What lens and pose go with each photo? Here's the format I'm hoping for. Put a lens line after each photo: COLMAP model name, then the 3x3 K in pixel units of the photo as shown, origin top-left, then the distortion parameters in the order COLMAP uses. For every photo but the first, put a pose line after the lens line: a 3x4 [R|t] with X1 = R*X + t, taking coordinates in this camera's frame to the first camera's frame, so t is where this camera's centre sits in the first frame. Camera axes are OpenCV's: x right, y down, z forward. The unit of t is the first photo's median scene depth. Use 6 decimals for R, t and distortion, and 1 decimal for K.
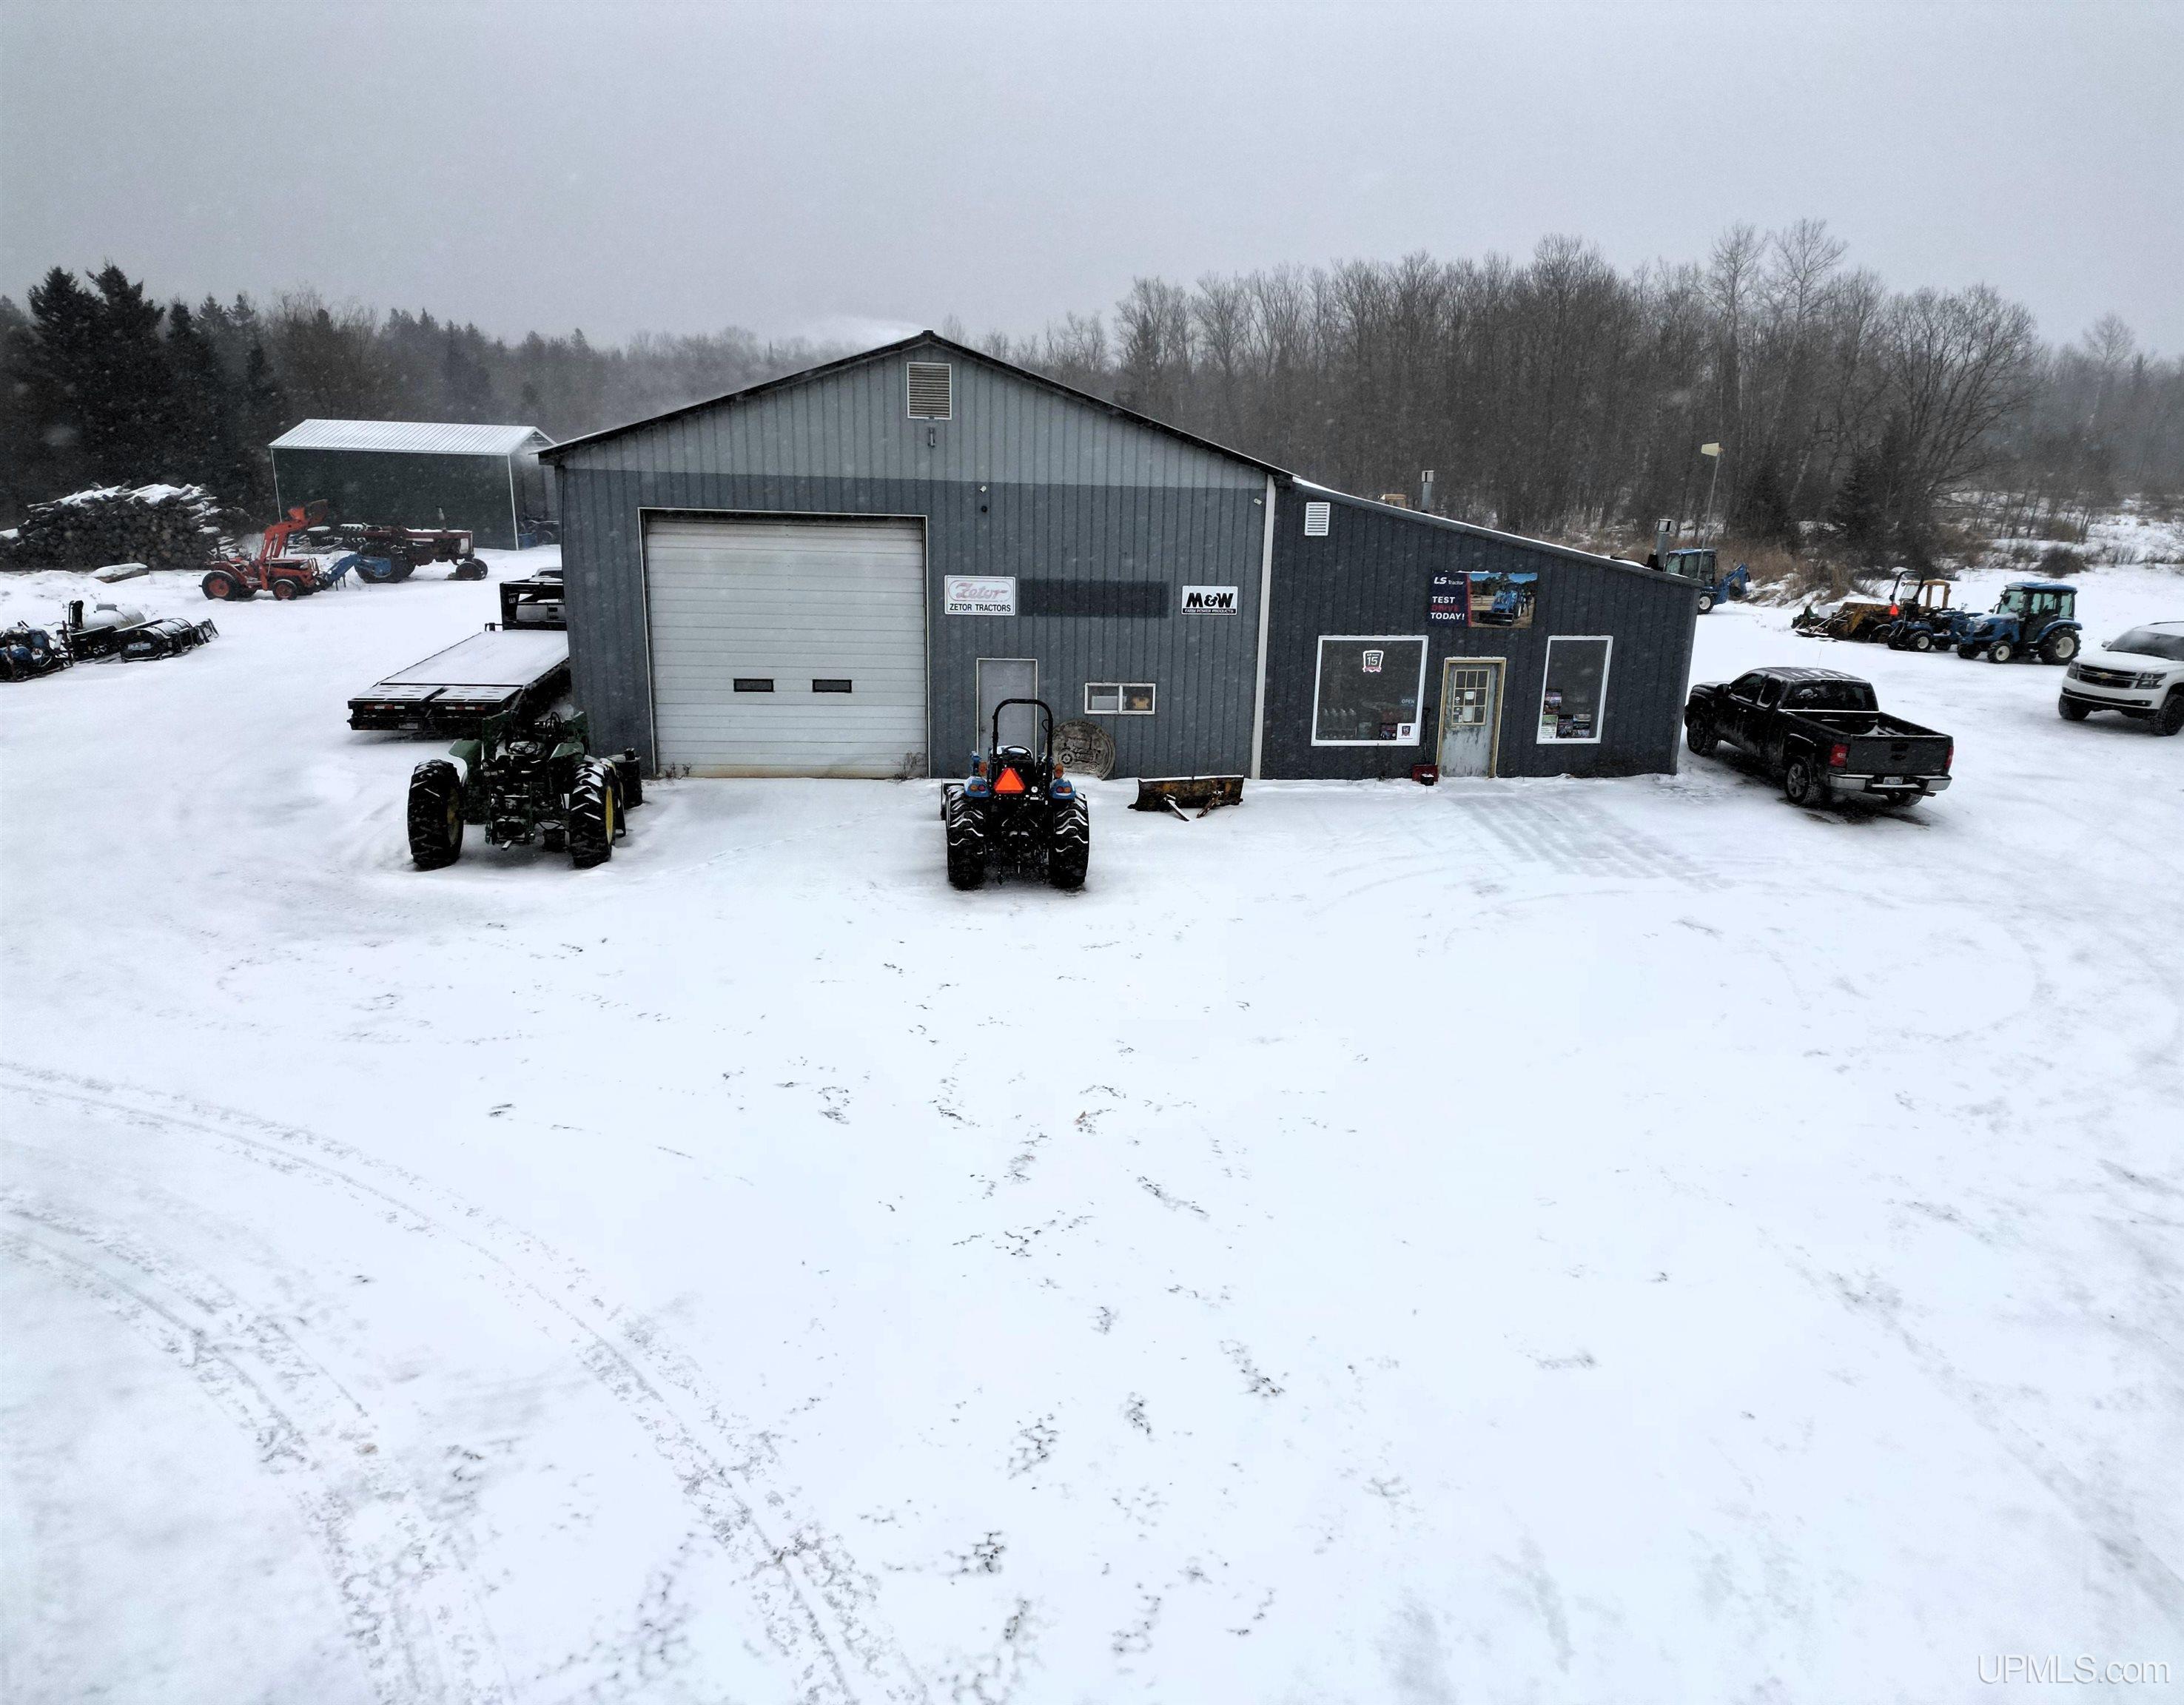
lens RADIAL K [[1595.5, 0, 1094.3], [0, 1595.5, 862.1], [0, 0, 1]] dist [0.051338, -0.007417]
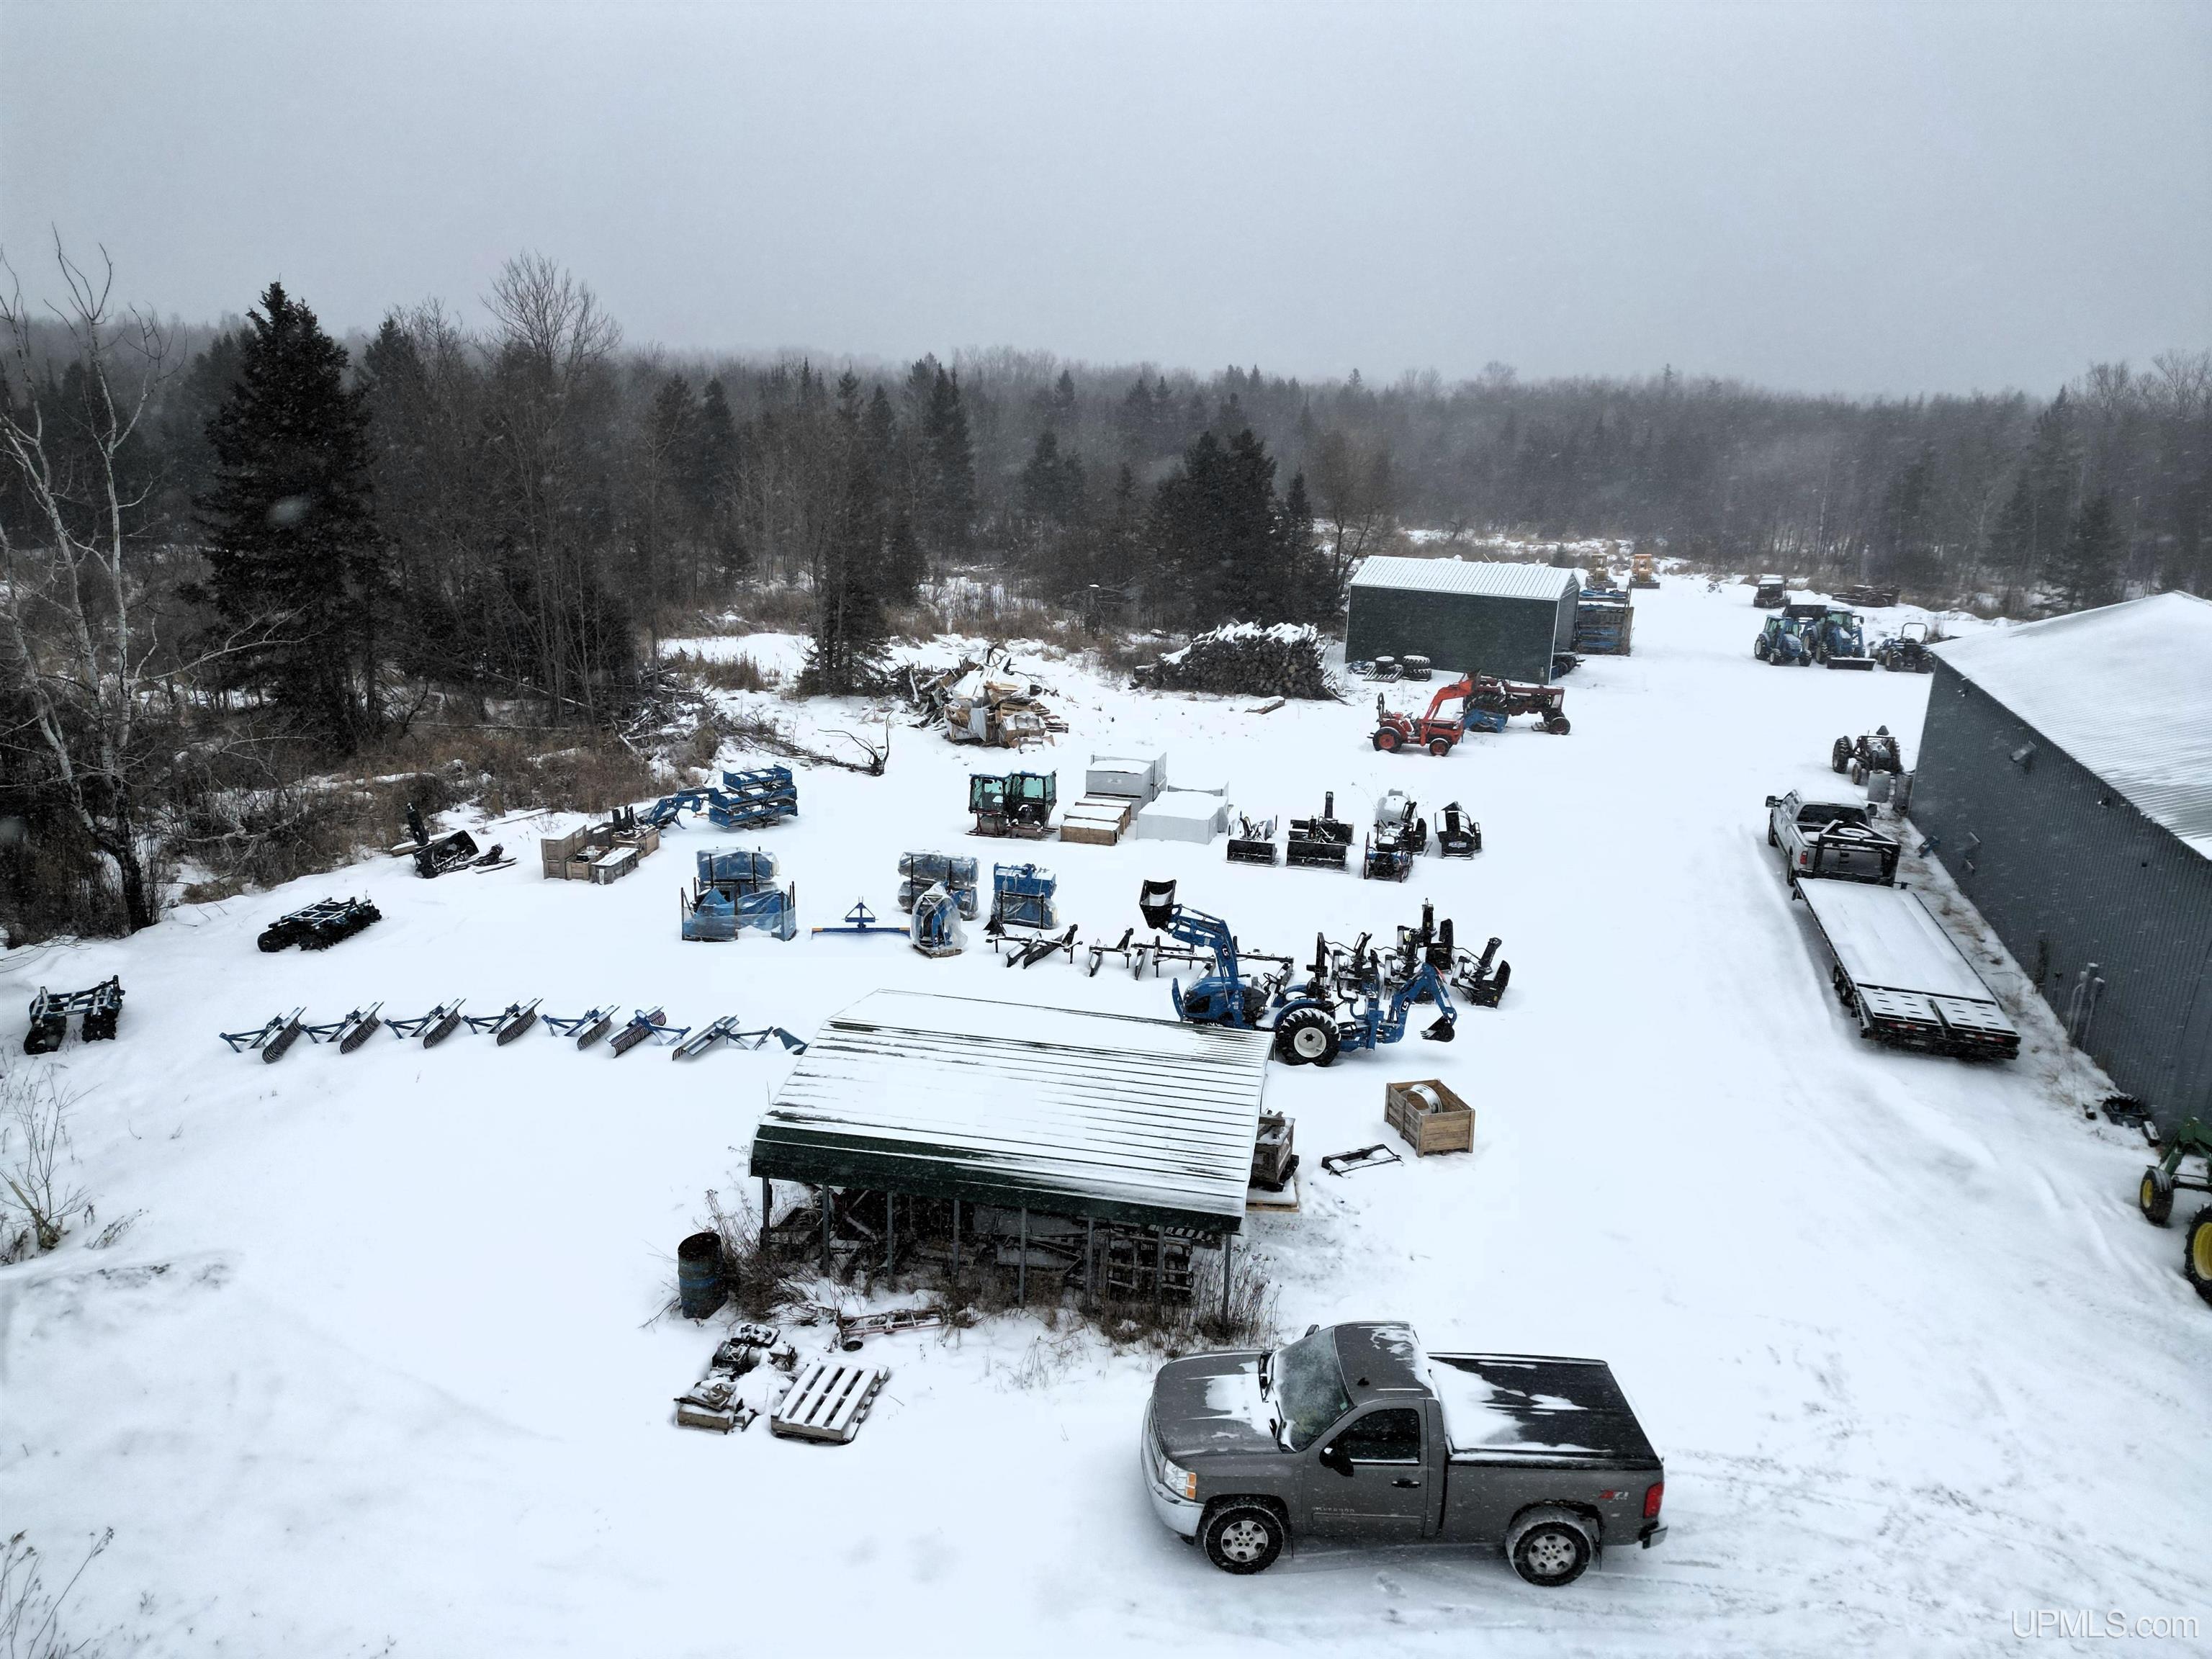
lens RADIAL K [[1505.5, 0, 1096.2], [0, 1505.5, 815.1], [0, 0, 1]] dist [0.077152, -0.047545]
pose [[0.910843, 0.116828, -0.395874, -0.562880], [-0.124358, 0.992215, 0.006691, -0.188406], [0.393574, 0.043136, 0.918280, -0.206650]]
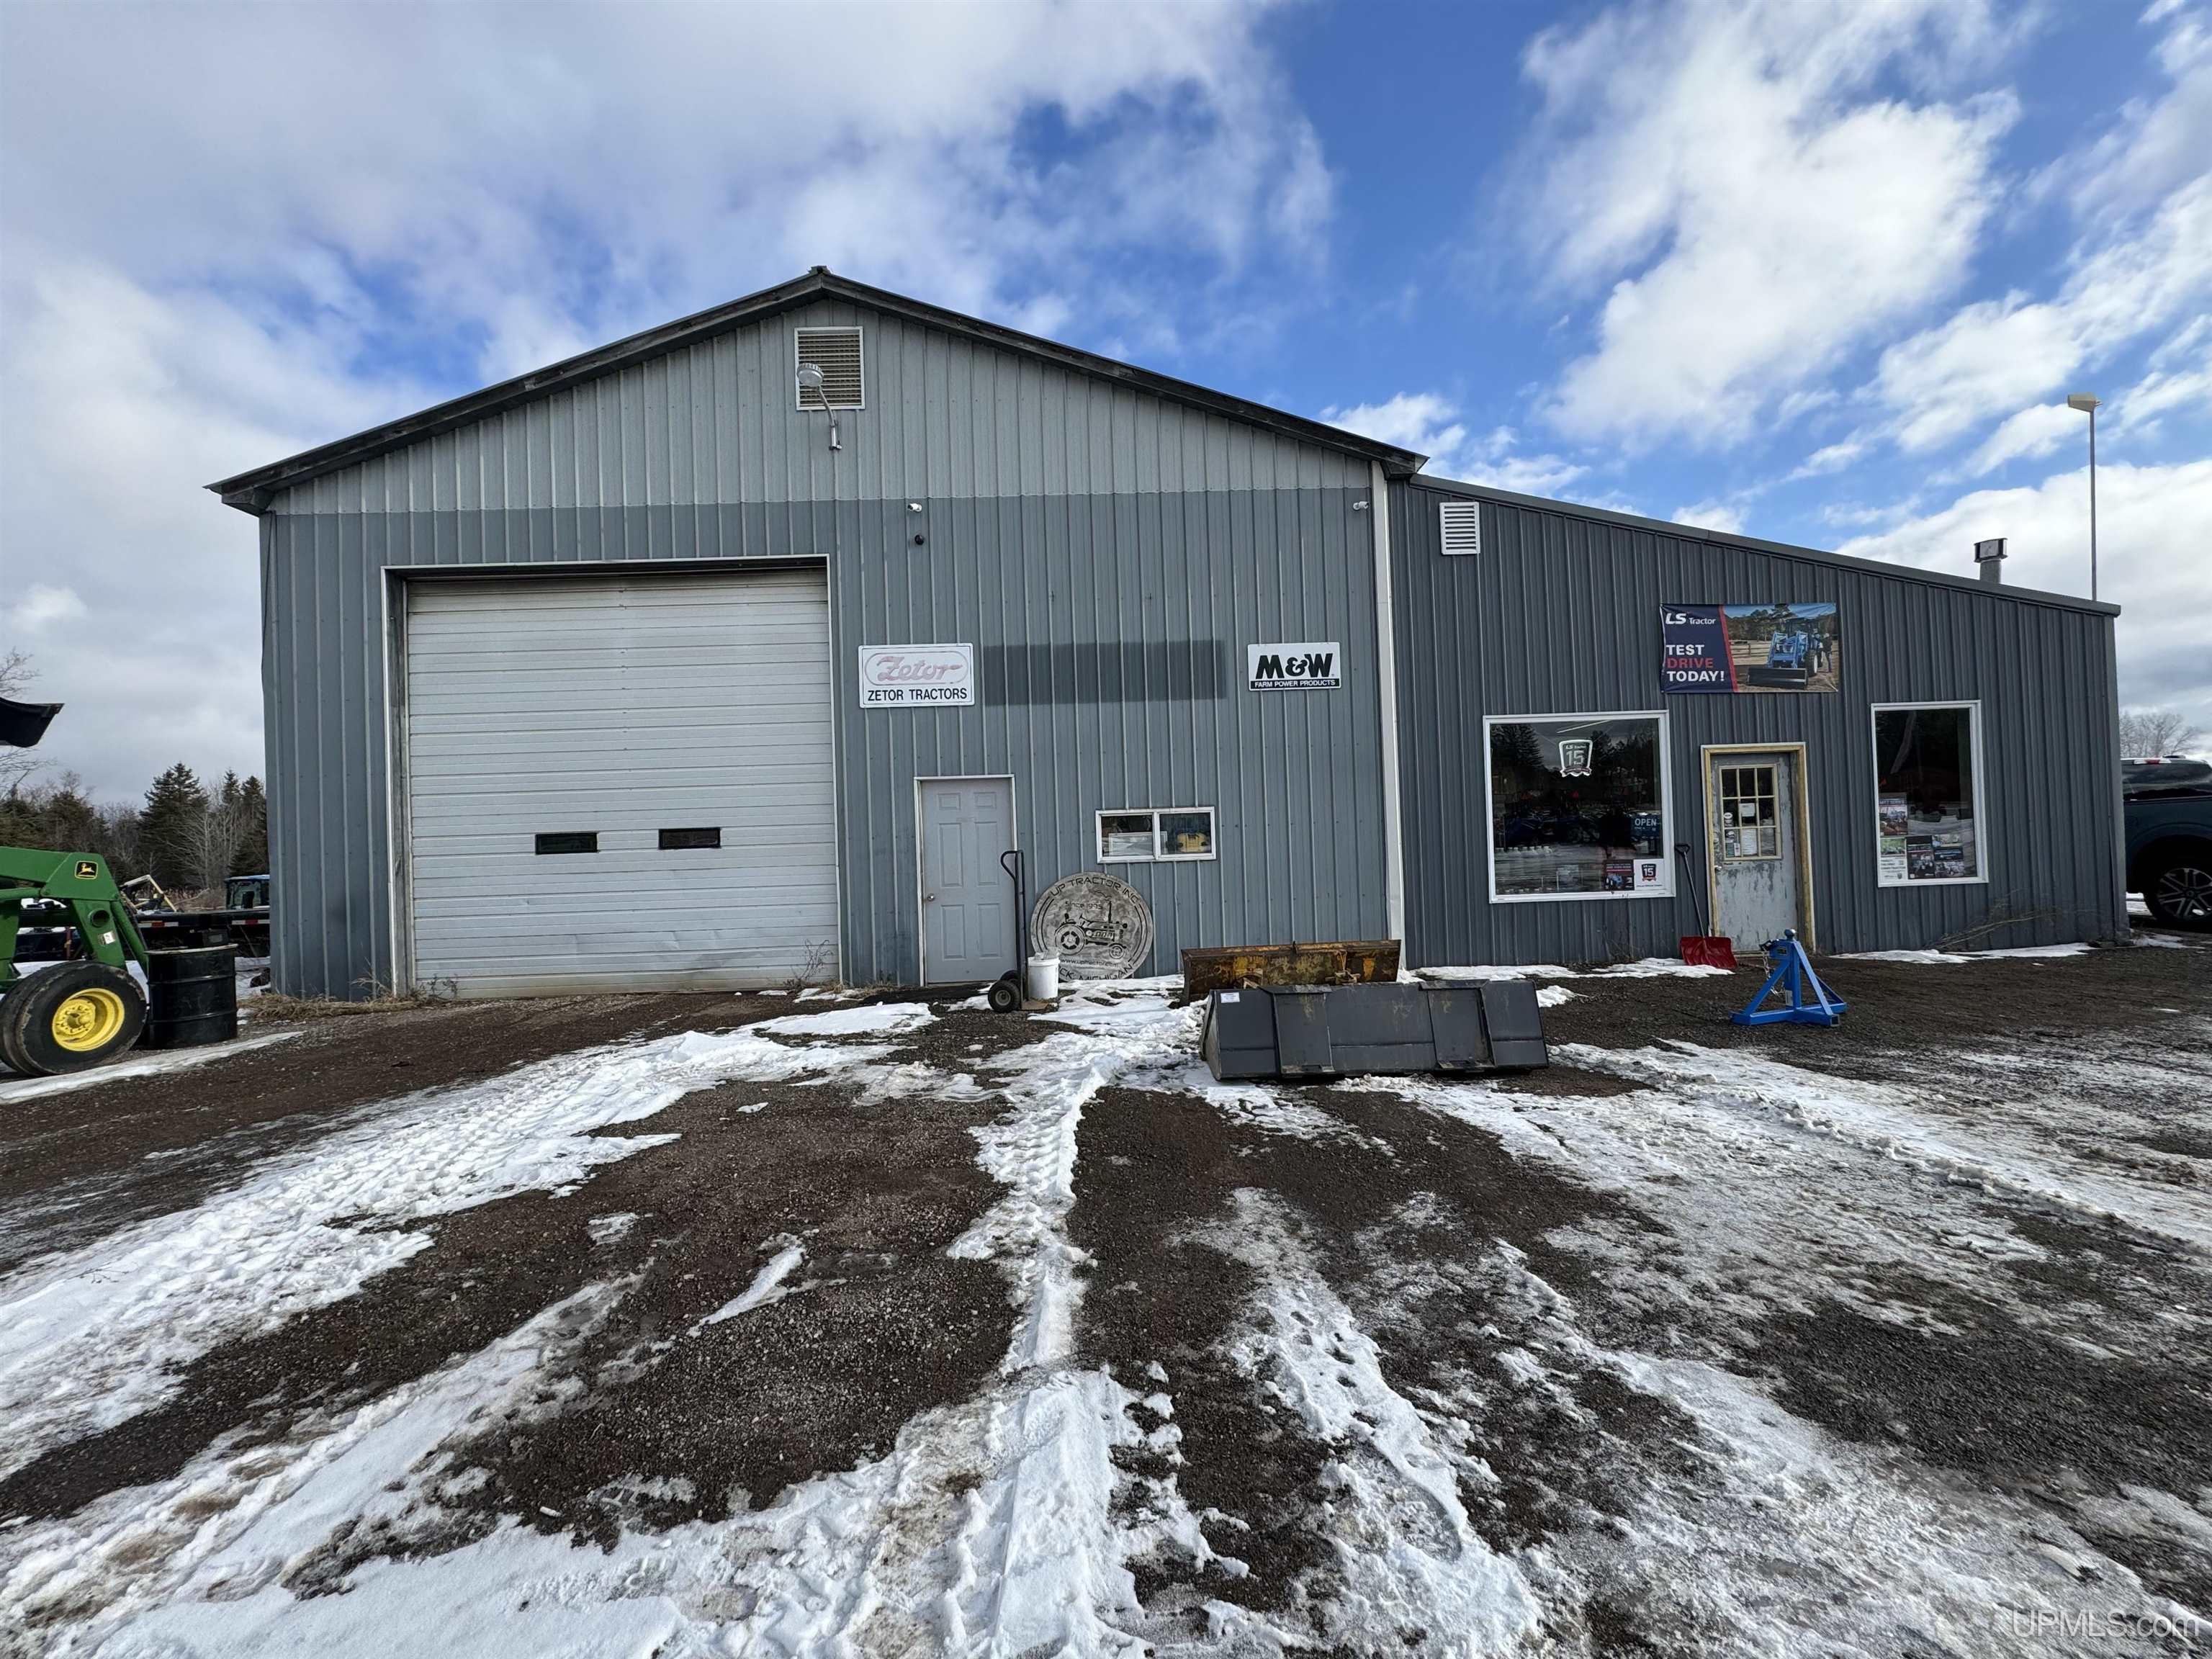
lens RADIAL K [[871.9, 0, 1107.0], [0, 871.9, 837.7], [0, 0, 1]] dist [-0.005902, 0.001452]
pose [[0.993928, -0.058114, -0.093435, 0.028307], [0.028522, 0.956199, -0.291324, -0.007169], [0.106272, 0.286890, 0.952051, 0.687270]]
